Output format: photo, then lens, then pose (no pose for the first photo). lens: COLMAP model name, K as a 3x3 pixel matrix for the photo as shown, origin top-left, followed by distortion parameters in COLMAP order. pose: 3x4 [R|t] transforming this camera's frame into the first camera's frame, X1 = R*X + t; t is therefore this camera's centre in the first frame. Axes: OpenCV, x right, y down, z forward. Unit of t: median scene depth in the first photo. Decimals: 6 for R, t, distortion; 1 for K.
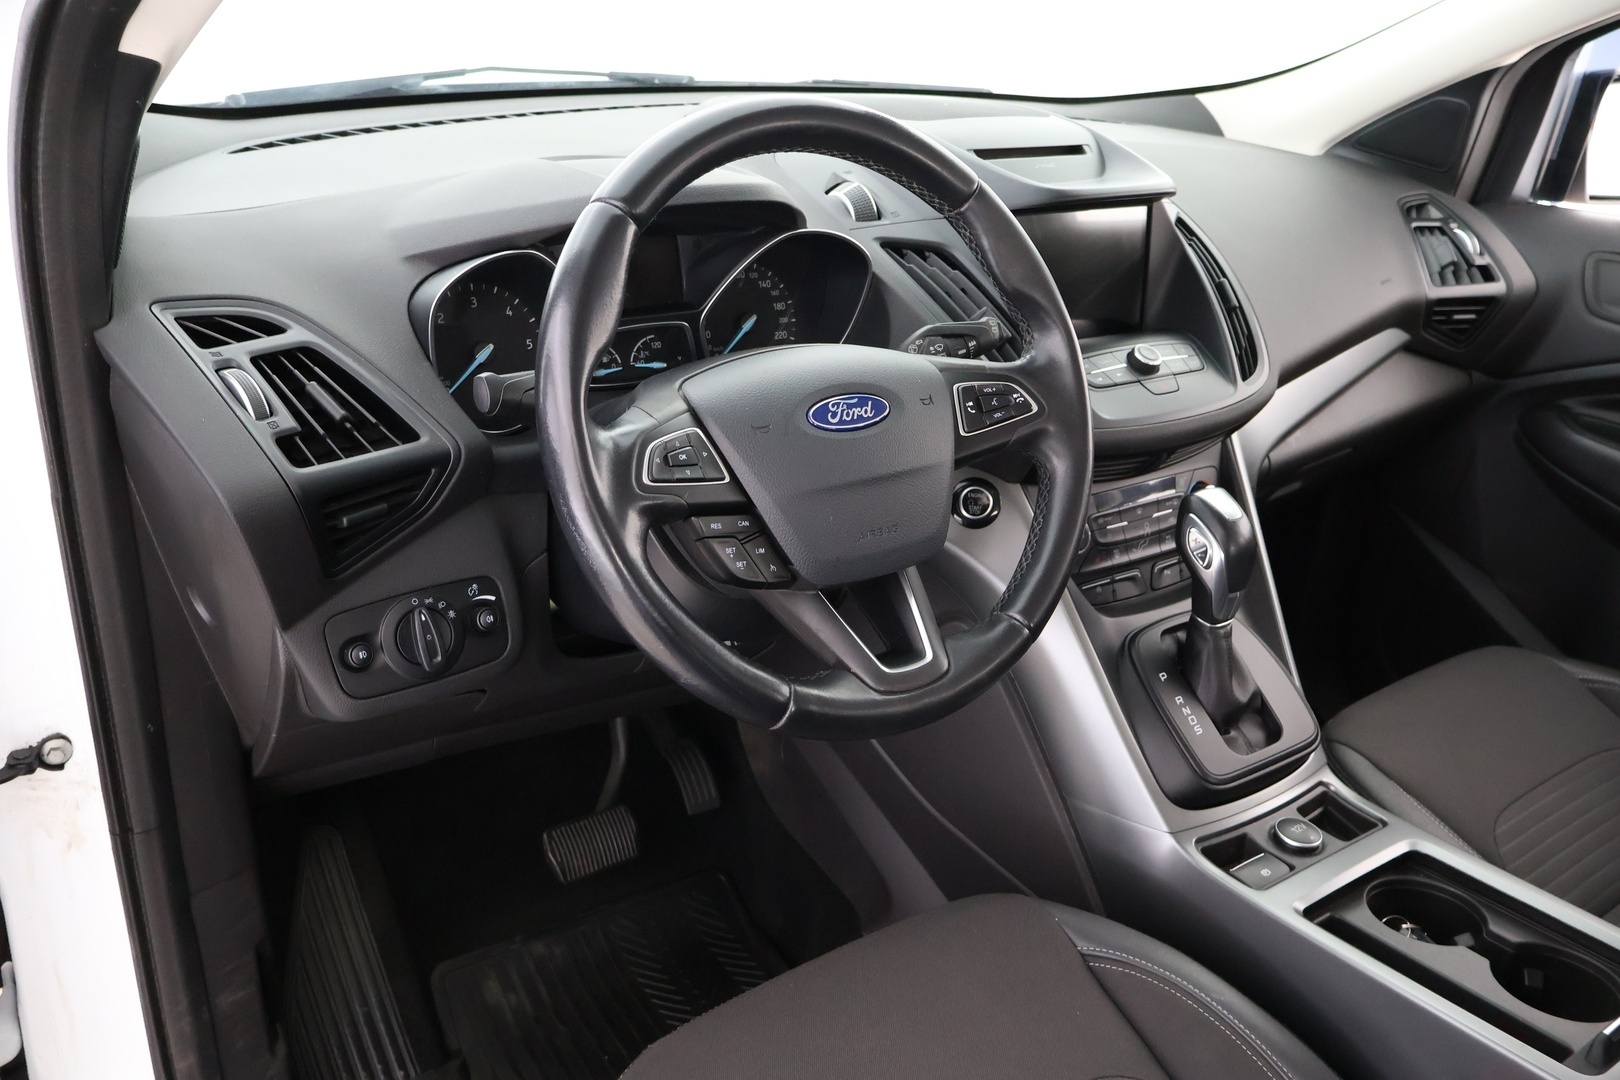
lens RADIAL K [[1322.8, 0, 810.0], [0, 1322.8, 540.0], [0, 0, 1]] dist [-0.005019, -0.001393]
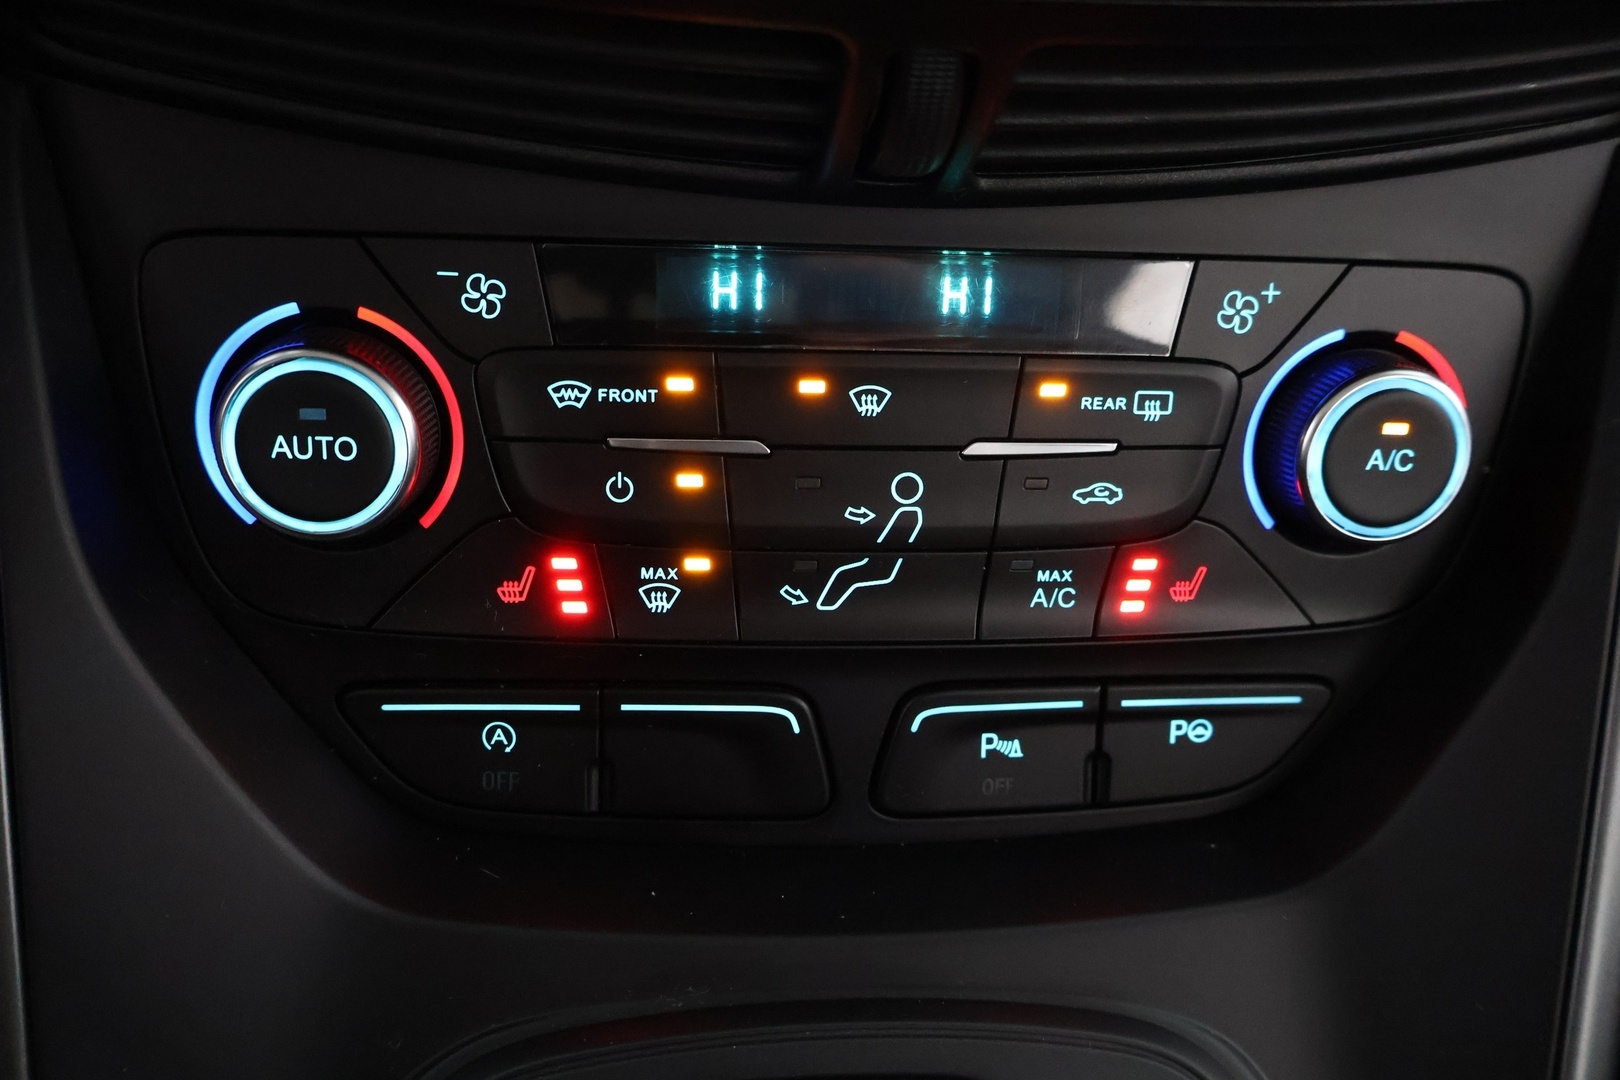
lens RADIAL K [[1351.6, 0, 810.0], [0, 1351.6, 540.0], [0, 0, 1]] dist [-0.003156, -0.001431]
pose [[0.875280, 0.288246, -0.388329, 0.331123], [-0.219221, 0.952212, 0.212685, -0.042502], [0.431077, -0.101029, 0.896641, 0.857205]]
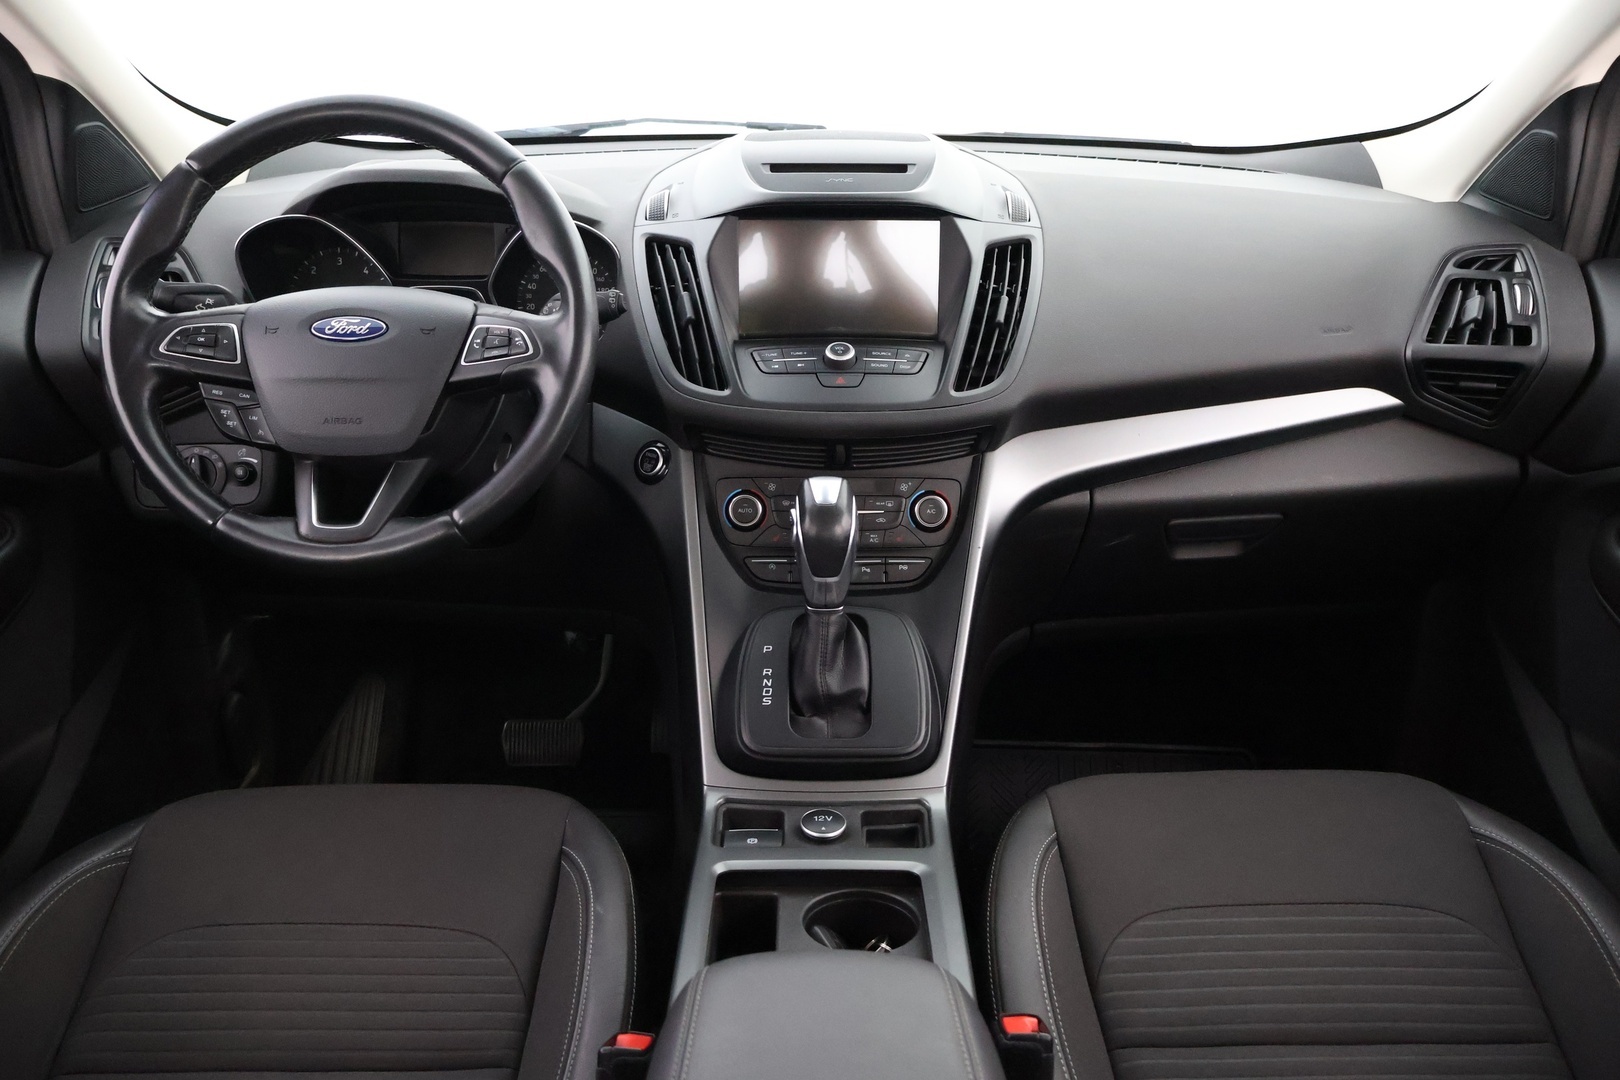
lens RADIAL K [[1351.6, 0, 810.0], [0, 1351.6, 540.0], [0, 0, 1]] dist [-0.003156, -0.001431]
pose [[0.824848, 0.147152, -0.545868, 0.841811], [-0.193097, 0.980797, -0.027386, 0.040909], [0.531356, 0.127995, 0.837423, 0.109807]]
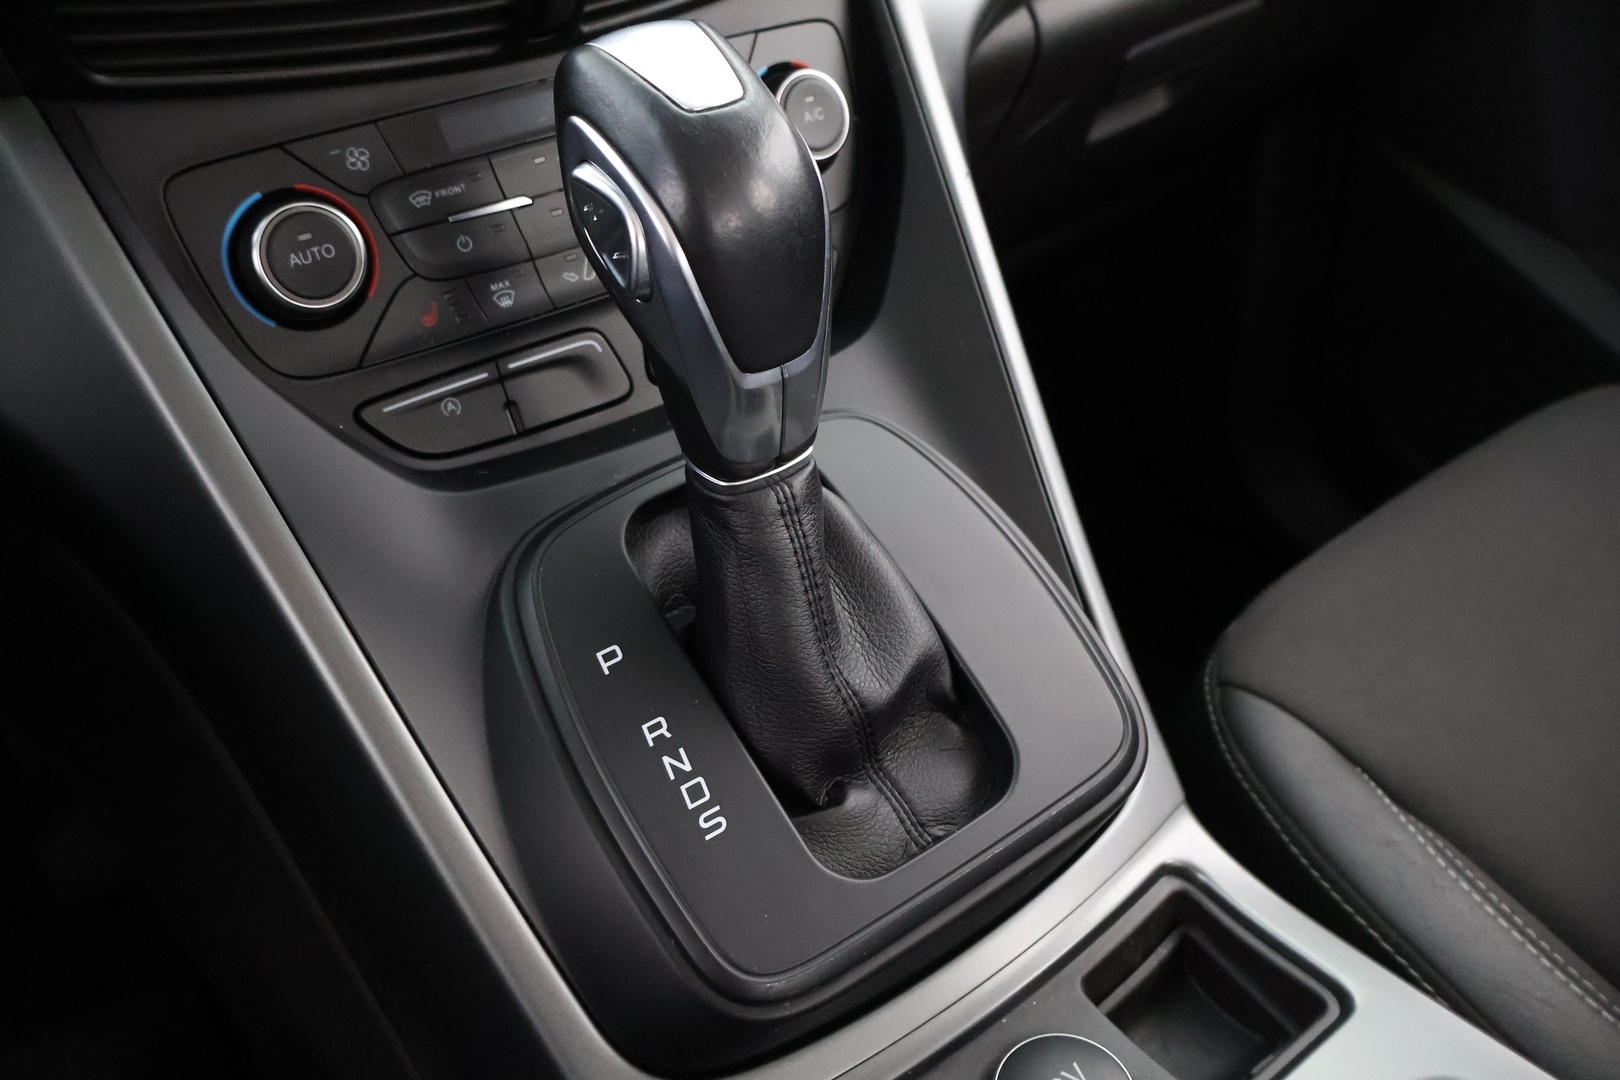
lens RADIAL K [[1351.6, 0, 810.0], [0, 1351.6, 540.0], [0, 0, 1]] dist [-0.003156, -0.001431]
pose [[0.990709, -0.133059, -0.028135, 0.318794], [0.135700, 0.980894, 0.139404, 0.035622], [0.009048, -0.141927, 0.989836, 0.663917]]
